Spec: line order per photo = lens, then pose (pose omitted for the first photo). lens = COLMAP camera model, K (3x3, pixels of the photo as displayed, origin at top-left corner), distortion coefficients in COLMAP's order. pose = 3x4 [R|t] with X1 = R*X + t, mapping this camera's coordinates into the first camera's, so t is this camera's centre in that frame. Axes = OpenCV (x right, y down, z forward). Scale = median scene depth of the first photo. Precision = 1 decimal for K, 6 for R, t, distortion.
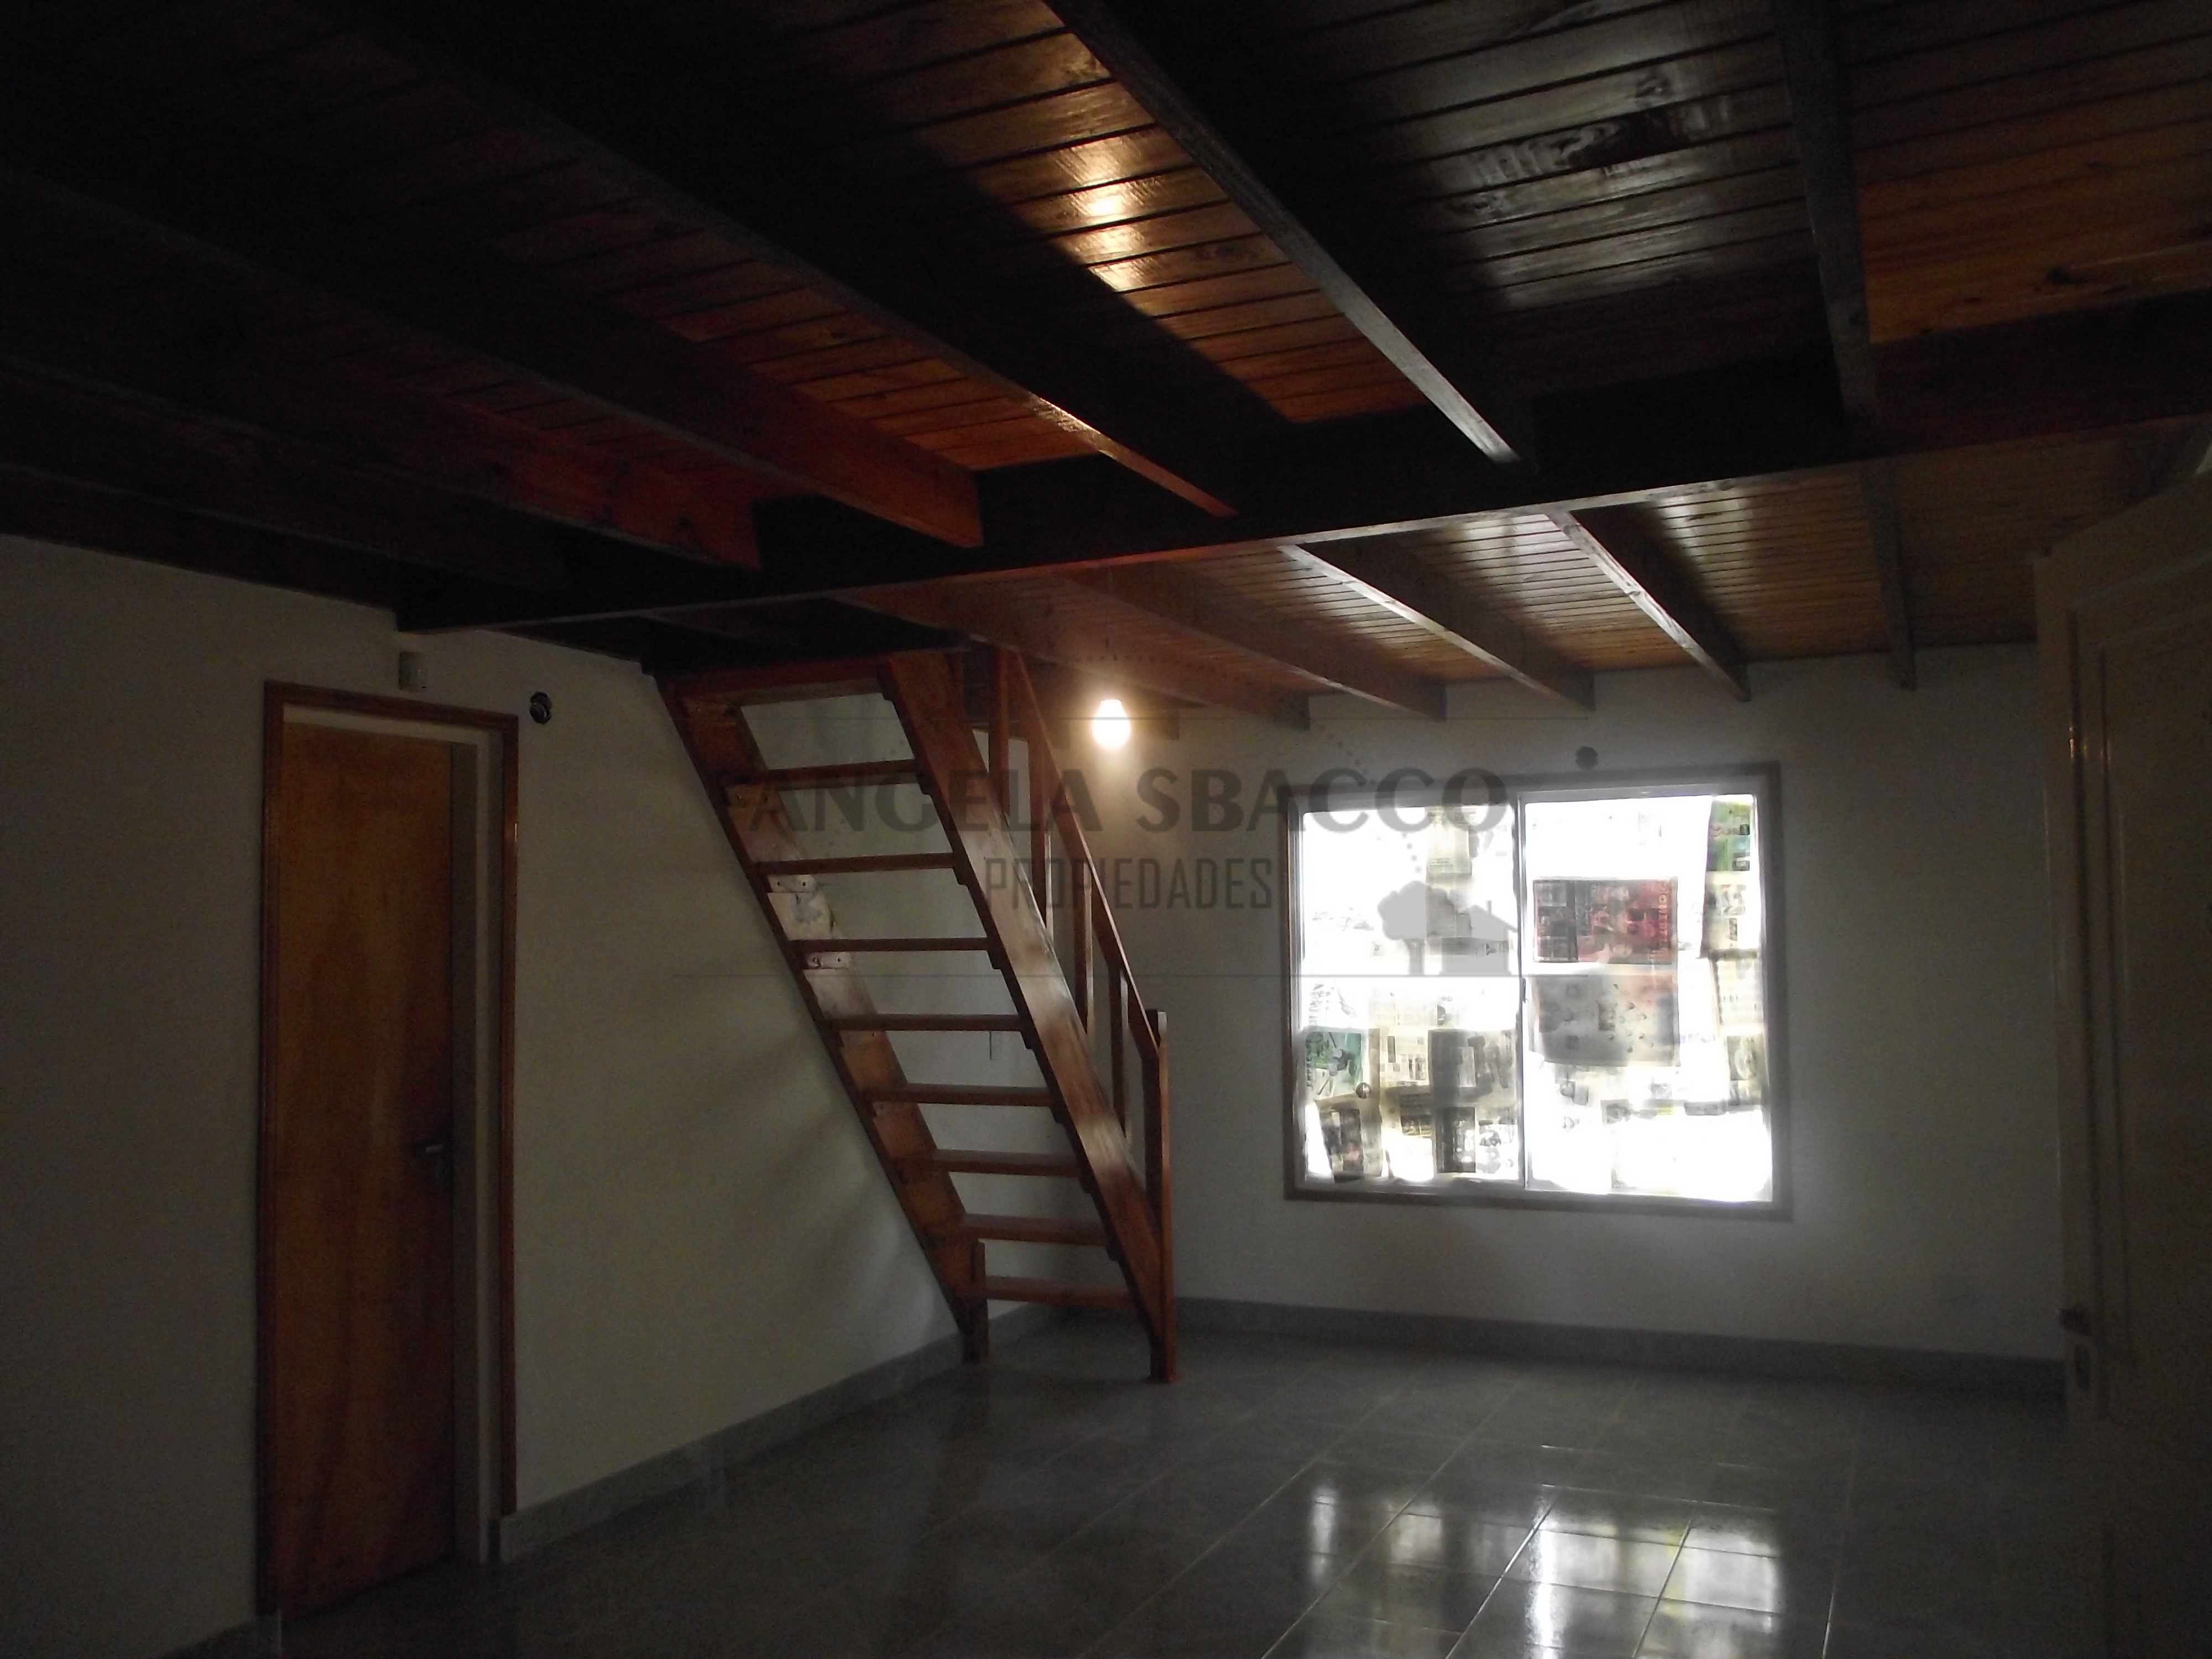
lens RADIAL K [[1733.8, 0, 1109.3], [0, 1733.8, 838.1], [0, 0, 1]] dist [-0.098420, 0.057407]
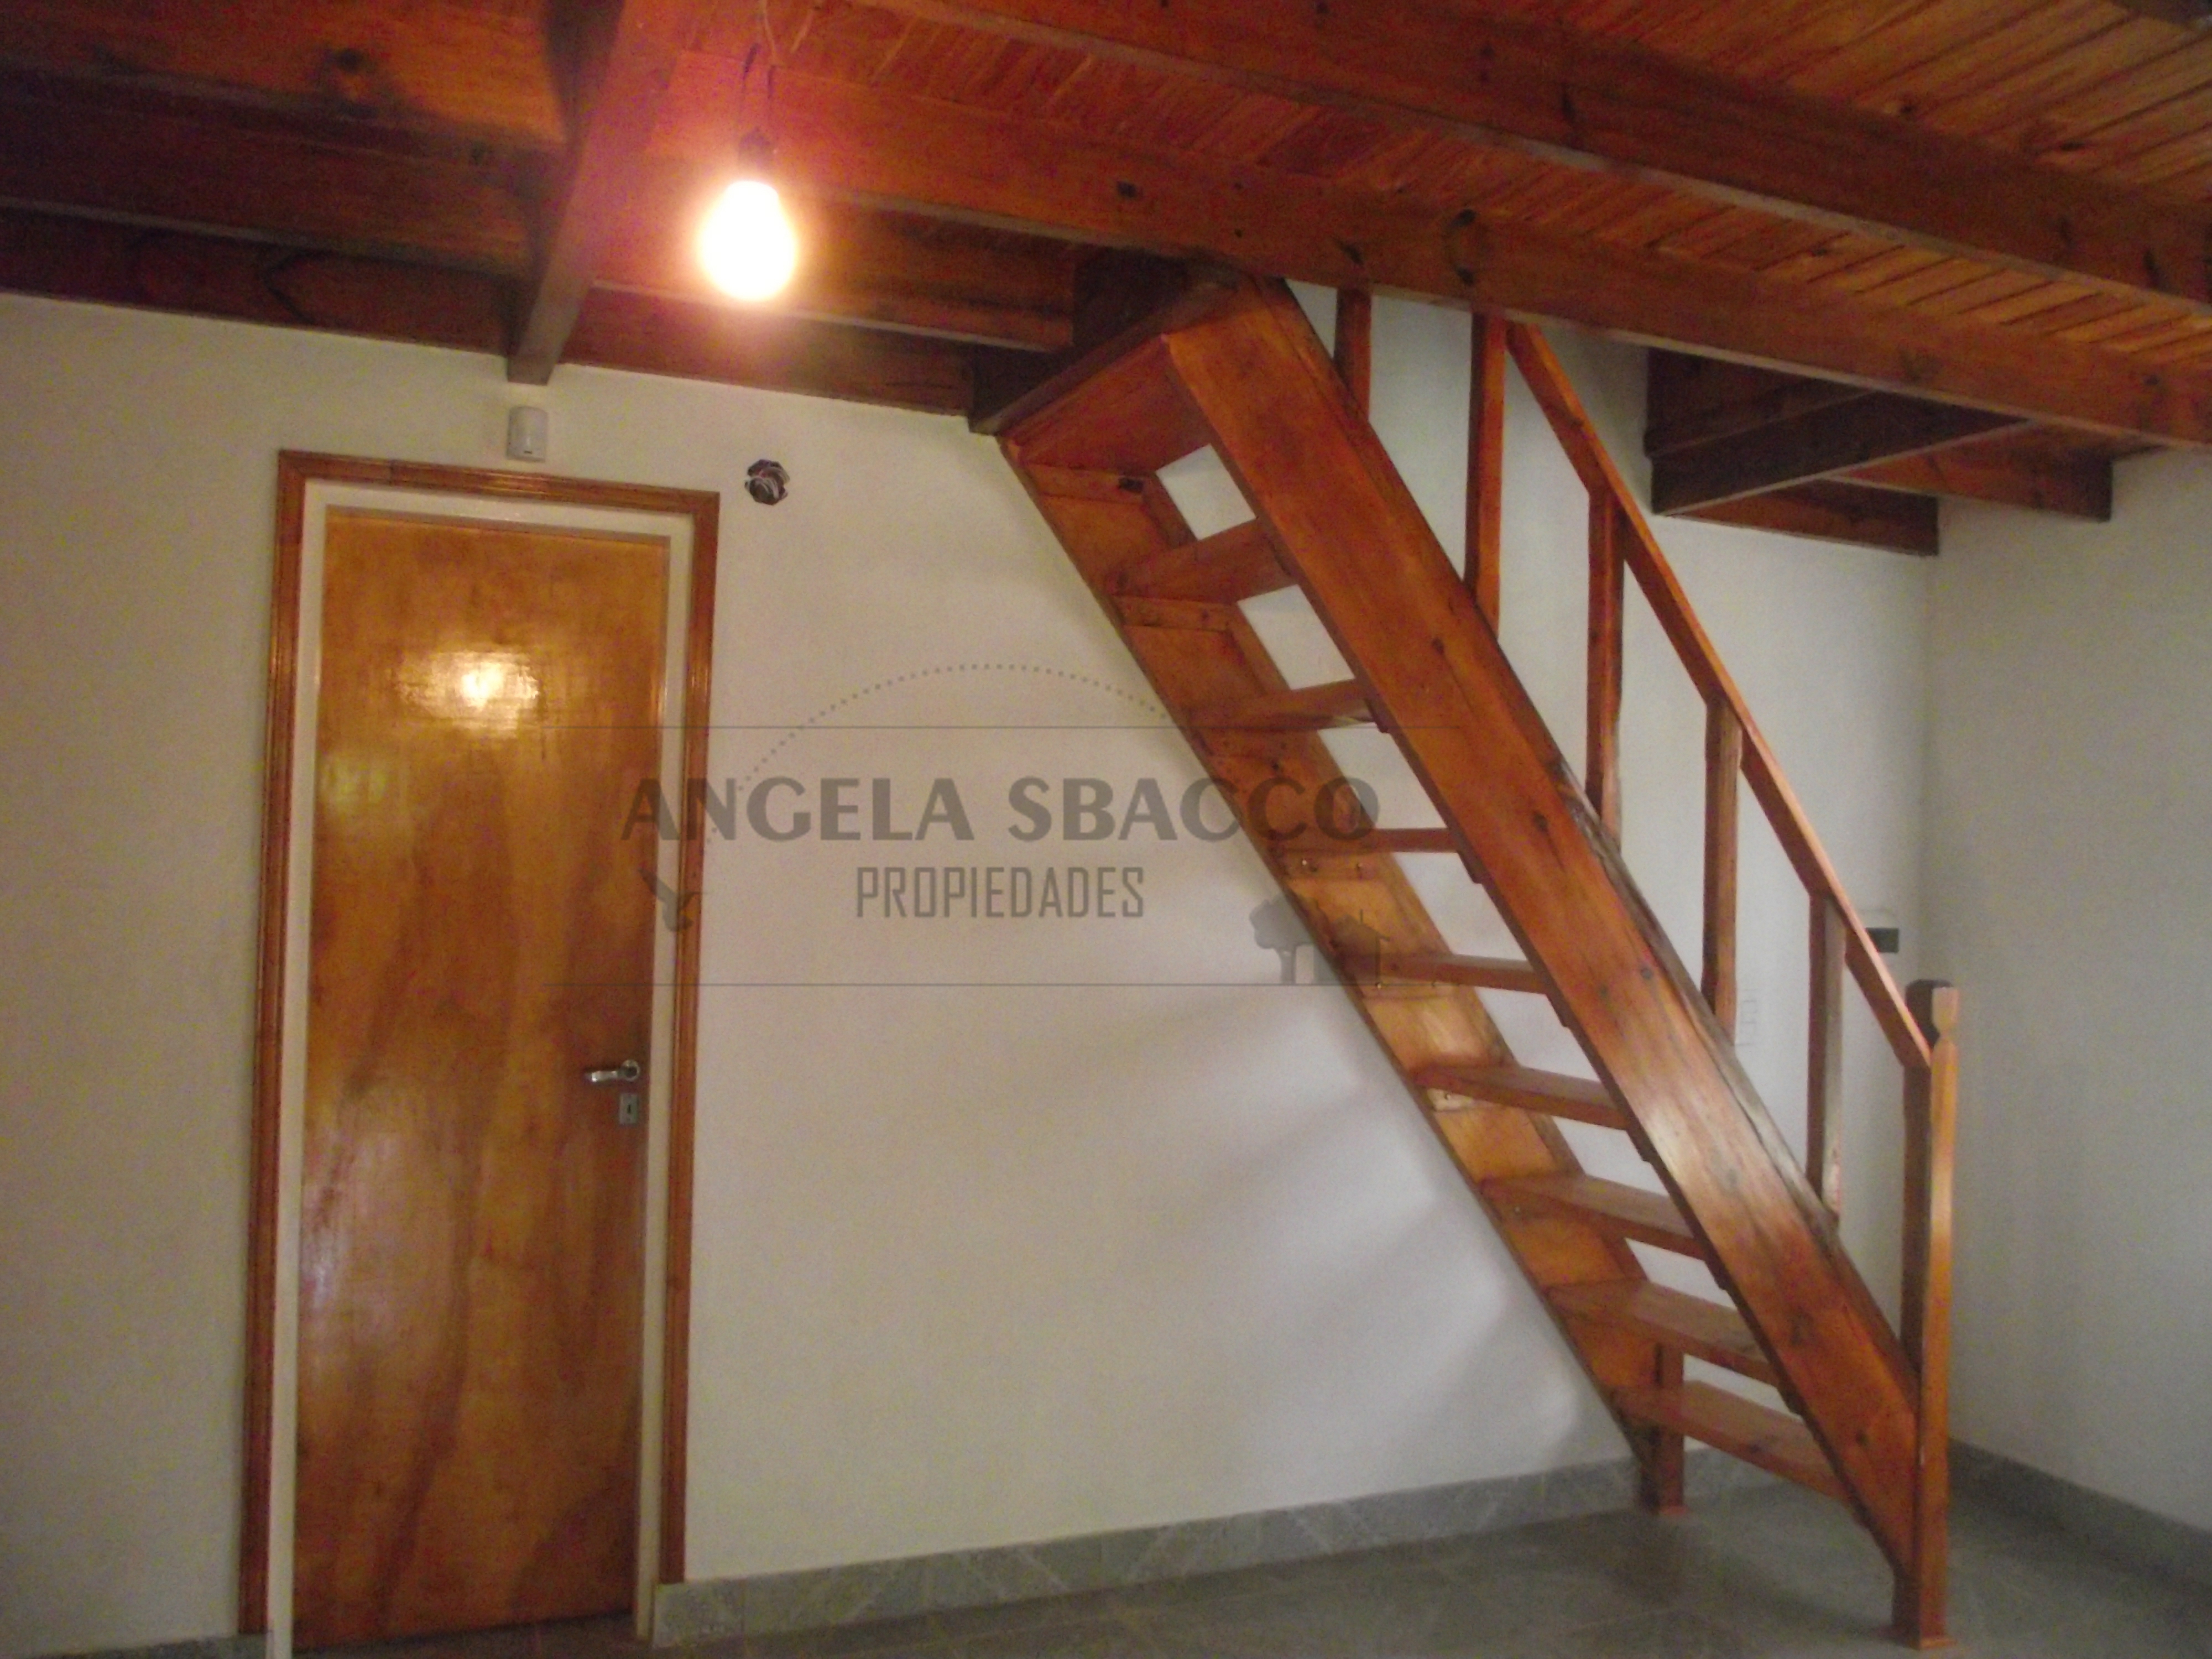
lens RADIAL K [[1733.8, 0, 1105.6], [0, 1733.8, 807.5], [0, 0, 1]] dist [-0.098420, 0.057407]
pose [[0.747729, 0.029213, -0.663362, 0.252681], [-0.010171, 0.999418, 0.032547, 0.034552], [0.663927, -0.017589, 0.747591, 0.553295]]
